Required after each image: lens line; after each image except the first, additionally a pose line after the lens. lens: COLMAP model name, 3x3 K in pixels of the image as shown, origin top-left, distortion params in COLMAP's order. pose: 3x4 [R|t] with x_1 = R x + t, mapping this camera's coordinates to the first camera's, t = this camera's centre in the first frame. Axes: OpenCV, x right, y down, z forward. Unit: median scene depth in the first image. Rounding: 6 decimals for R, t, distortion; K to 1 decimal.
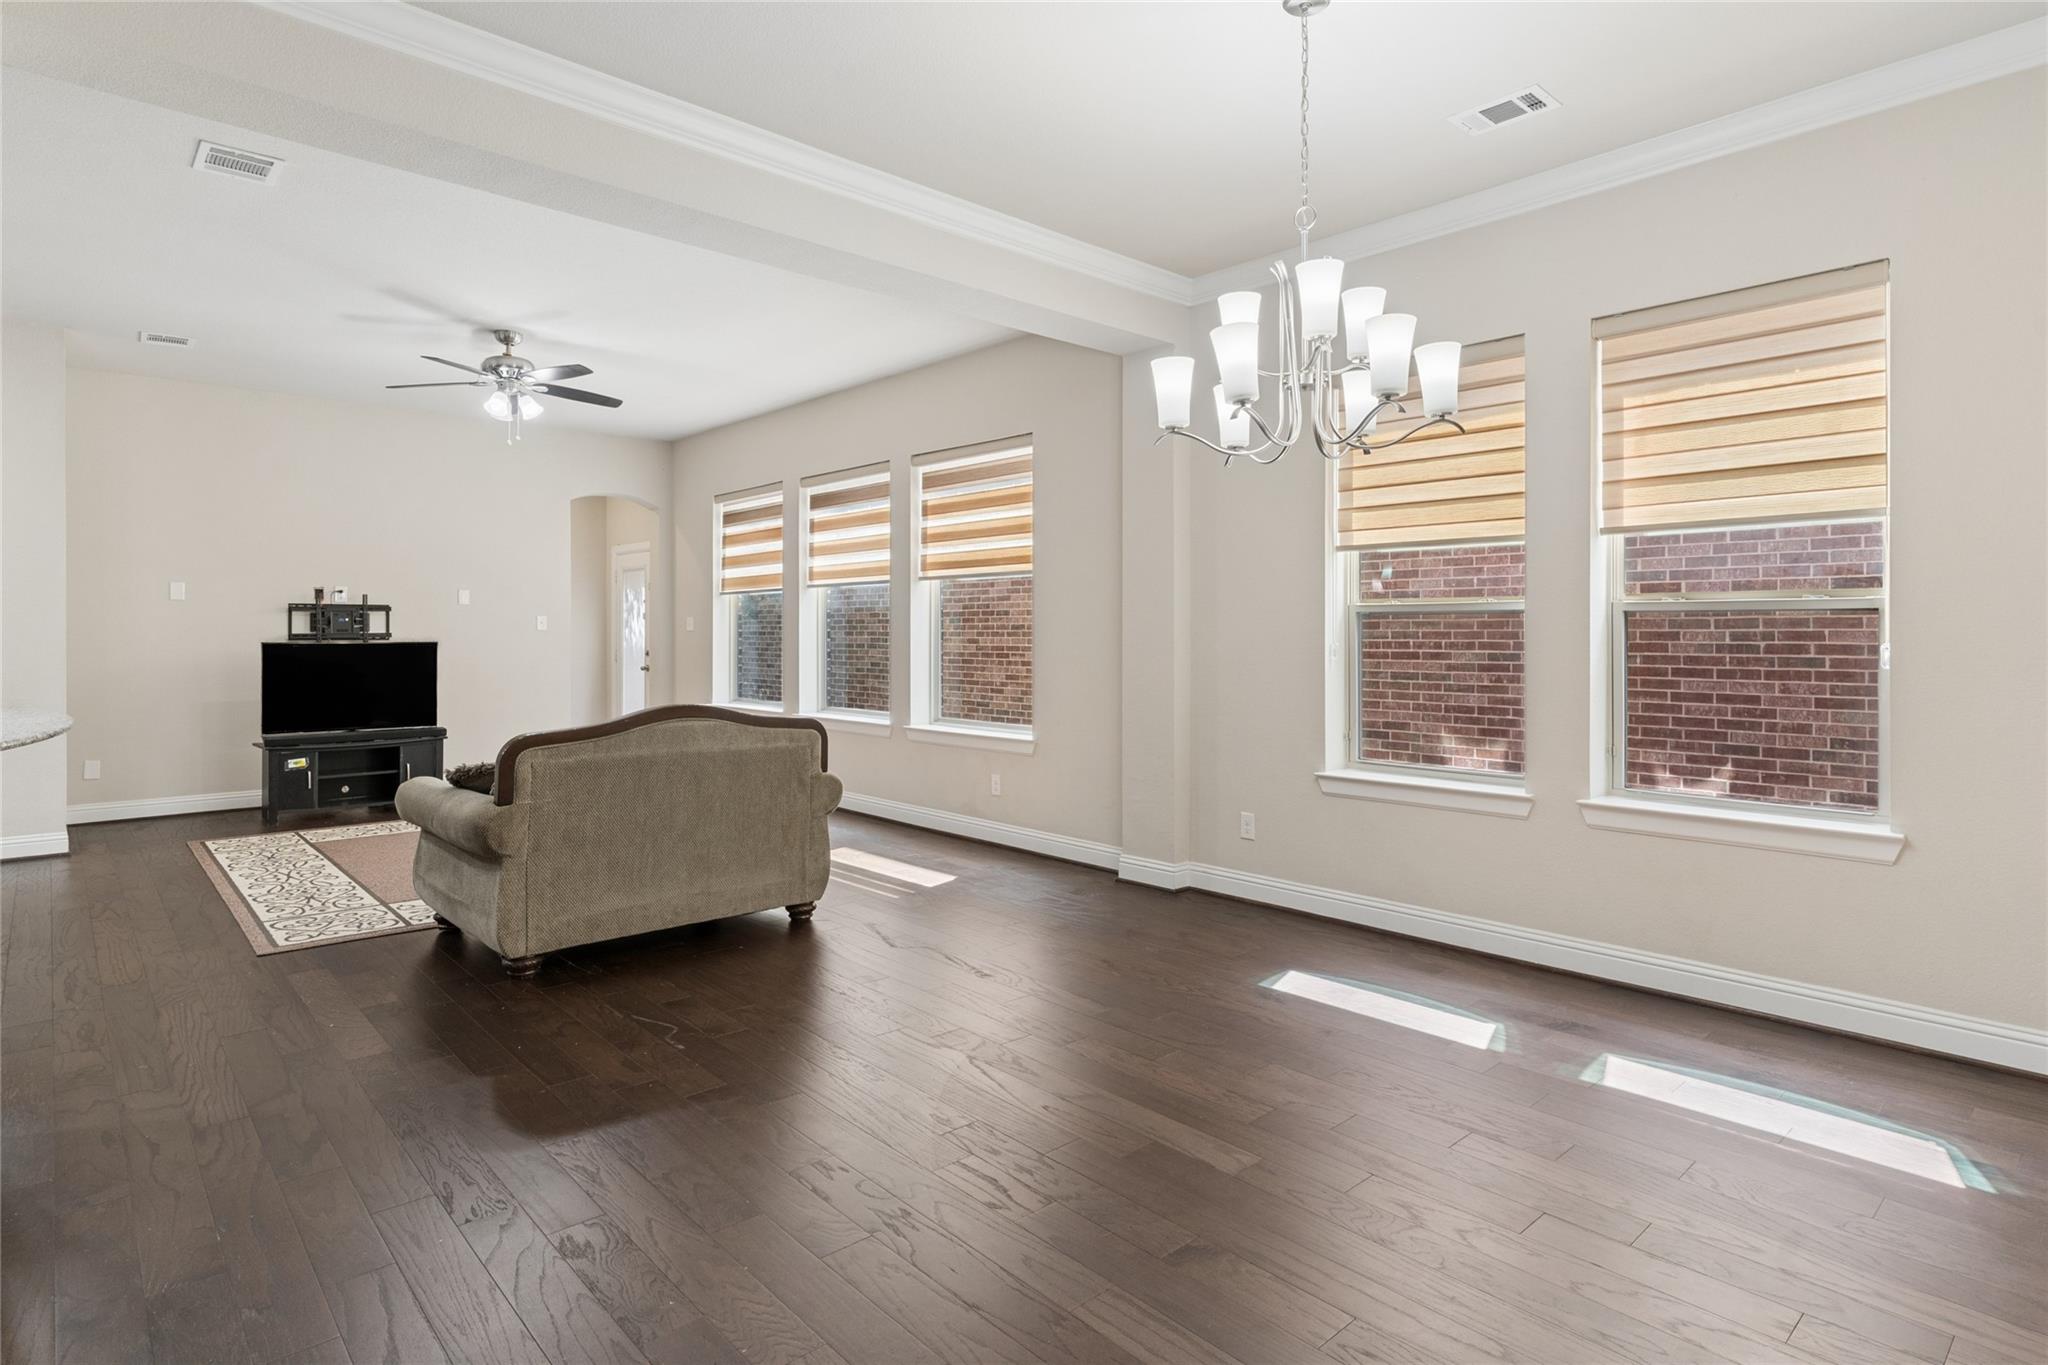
lens RADIAL K [[1065.7, 0, 1018.8], [0, 1065.7, 583.6], [0, 0, 1]] dist [-0.001337, -0.000073]
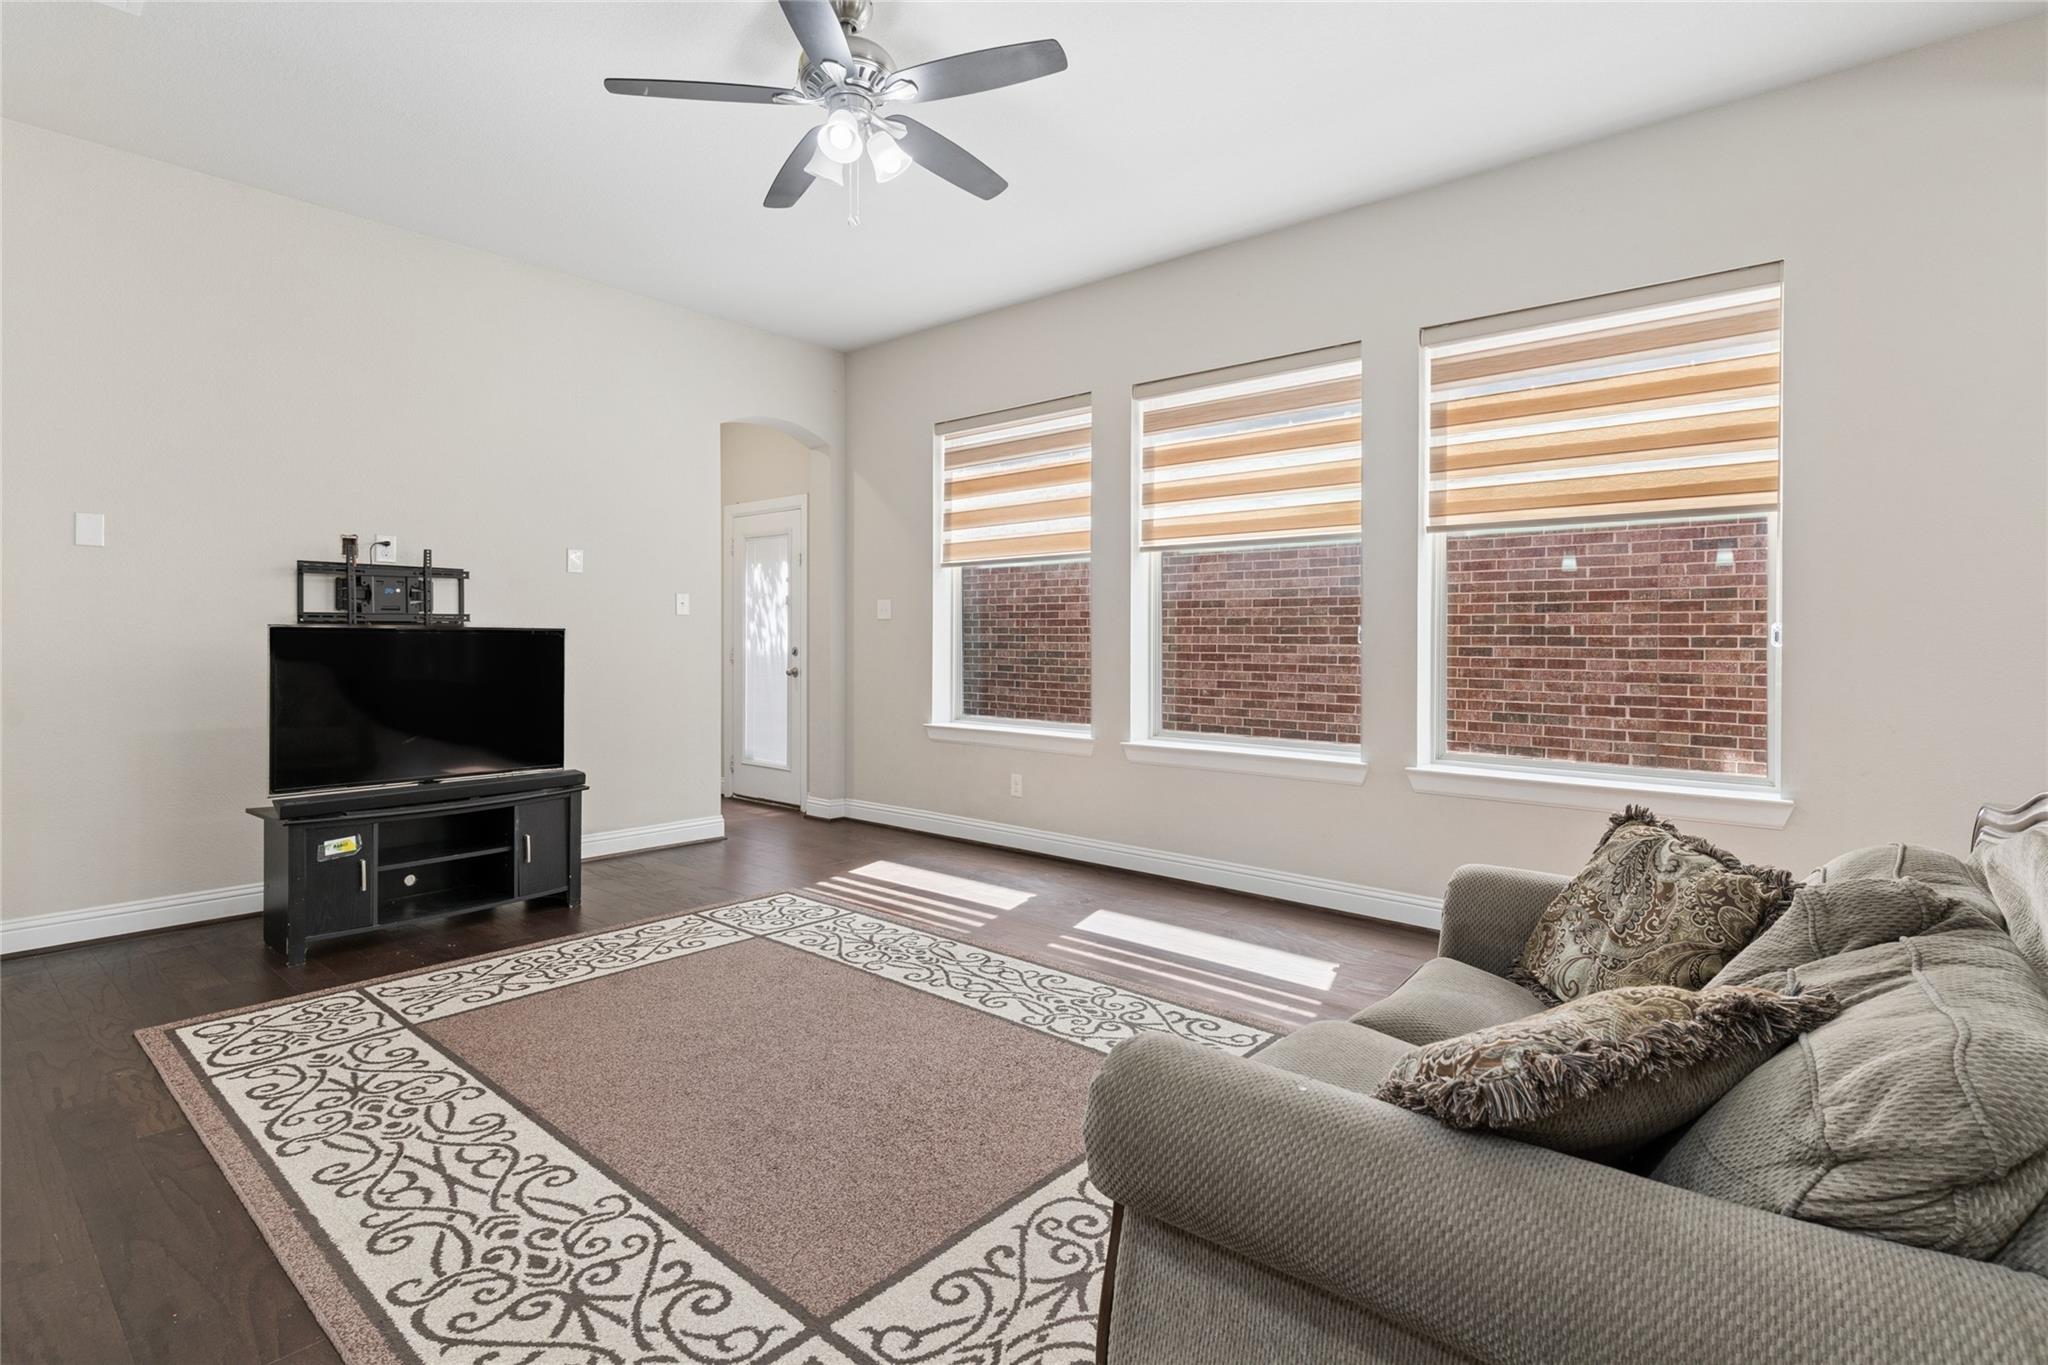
lens RADIAL K [[998.9, 0, 1029.5], [0, 998.9, 603.5], [0, 0, 1]] dist [0.008955, -0.000063]
pose [[0.992889, 0.011253, 0.118510, -0.346657], [-0.012573, 0.999867, 0.010399, 0.030934], [-0.118377, -0.011815, 0.992898, 0.399953]]
